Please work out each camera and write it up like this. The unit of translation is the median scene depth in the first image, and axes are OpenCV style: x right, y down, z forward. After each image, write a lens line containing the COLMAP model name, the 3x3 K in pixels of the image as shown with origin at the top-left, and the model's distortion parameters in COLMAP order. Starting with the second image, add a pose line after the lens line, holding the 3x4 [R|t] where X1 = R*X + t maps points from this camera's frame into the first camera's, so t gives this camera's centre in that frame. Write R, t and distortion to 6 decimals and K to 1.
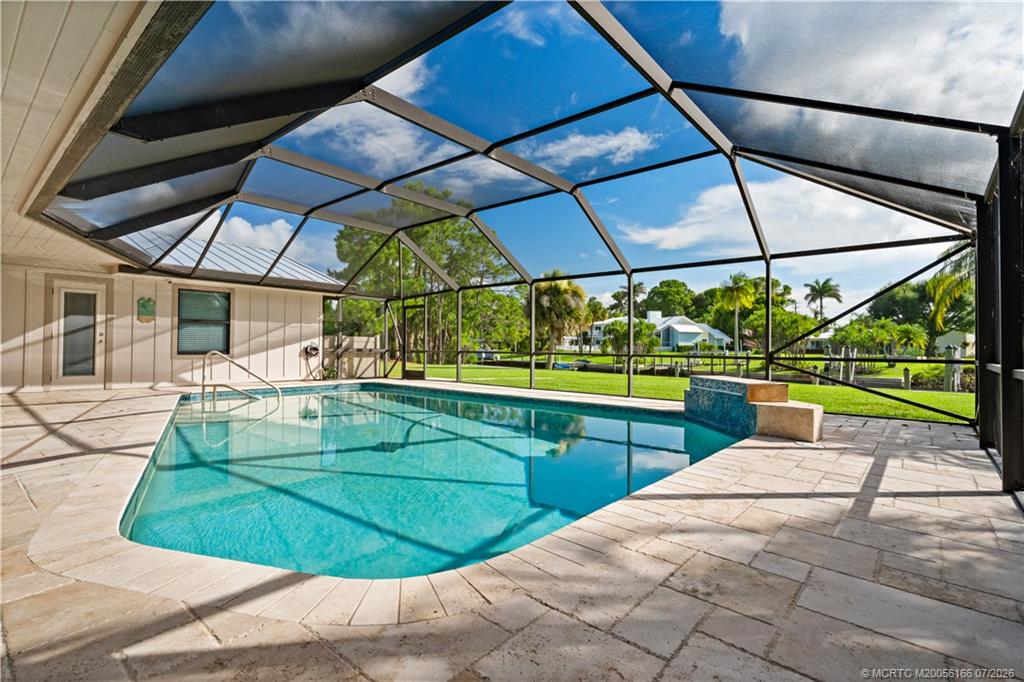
lens RADIAL K [[483.9, 0, 511.8], [0, 483.9, 344.0], [0, 0, 1]] dist [-0.000502, 0.001790]
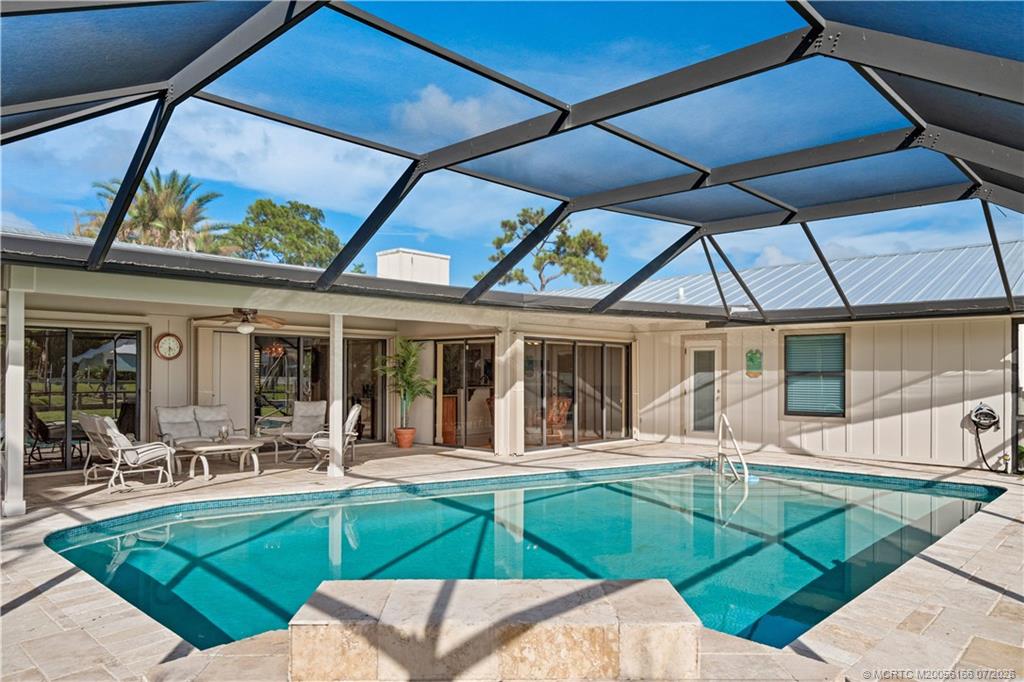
lens RADIAL K [[683.8, 0, 513.2], [0, 683.8, 343.6], [0, 0, 1]] dist [0.003625, -0.002866]
pose [[-0.062322, -0.044430, -0.997067, 0.437438], [0.005548, 0.998978, -0.044862, -0.041460], [0.998041, -0.008328, -0.062012, 0.498156]]
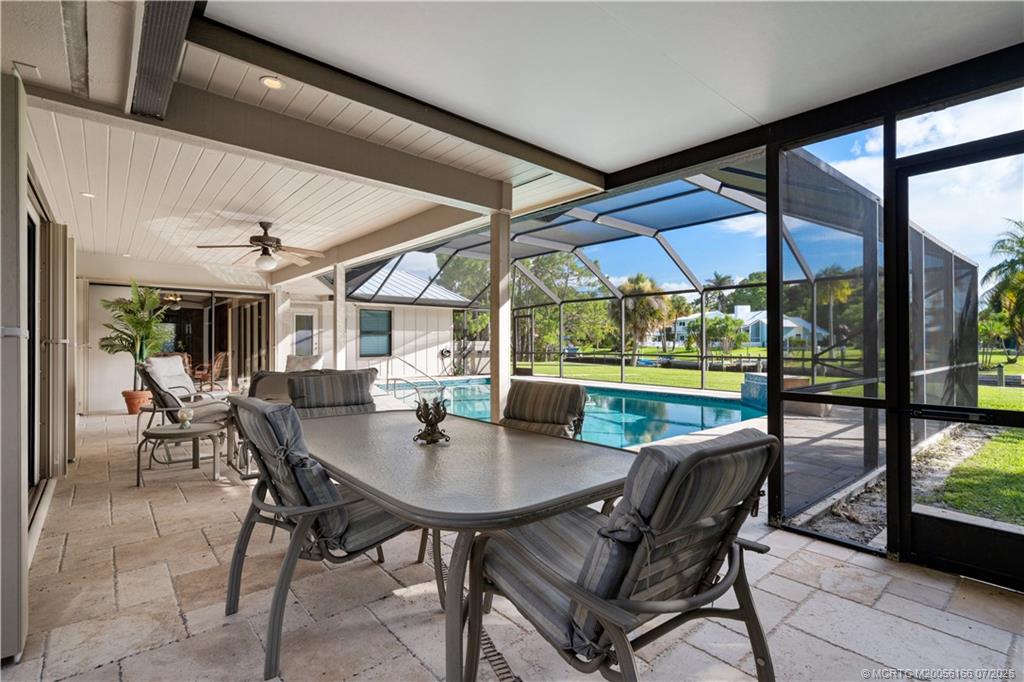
lens RADIAL K [[486.6, 0, 514.4], [0, 486.6, 338.9], [0, 0, 1]] dist [0.000551, -0.000177]
pose [[0.987586, -0.009657, -0.156782, -0.031695], [0.009356, 0.999953, -0.002659, -0.017373], [0.156800, 0.001159, 0.987630, -0.246612]]
